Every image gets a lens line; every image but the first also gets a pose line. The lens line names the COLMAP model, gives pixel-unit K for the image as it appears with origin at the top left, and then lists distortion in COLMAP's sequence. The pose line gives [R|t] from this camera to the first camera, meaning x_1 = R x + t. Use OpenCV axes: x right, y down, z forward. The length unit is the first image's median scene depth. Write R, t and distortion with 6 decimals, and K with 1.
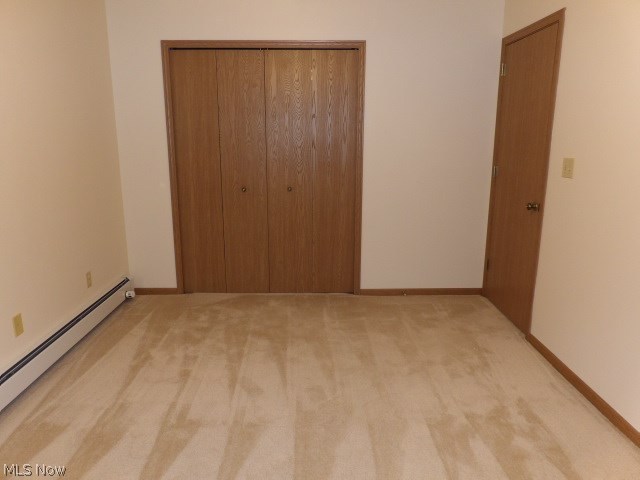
lens RADIAL K [[458.7, 0, 320.0], [0, 458.7, 240.0], [0, 0, 1]] dist [-0.028088, 0.005620]
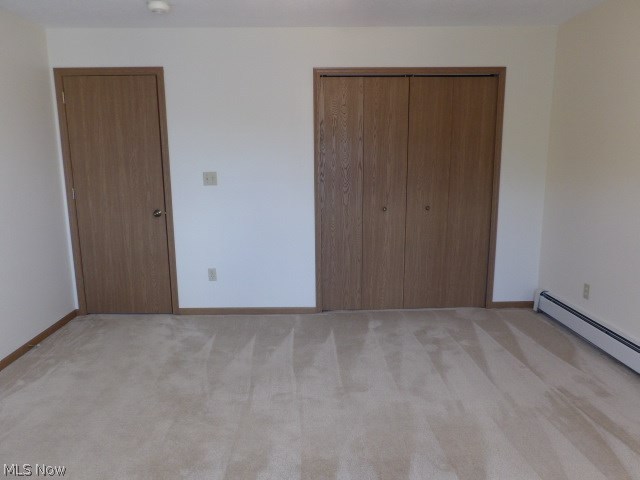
lens RADIAL K [[448.4, 0, 320.0], [0, 448.4, 240.0], [0, 0, 1]] dist [-0.004916, 0.000942]
pose [[0.998755, -0.027115, 0.041869, -0.332928], [0.028869, 0.998706, -0.041869, -0.002511], [-0.040680, 0.043026, 0.998245, -0.005496]]
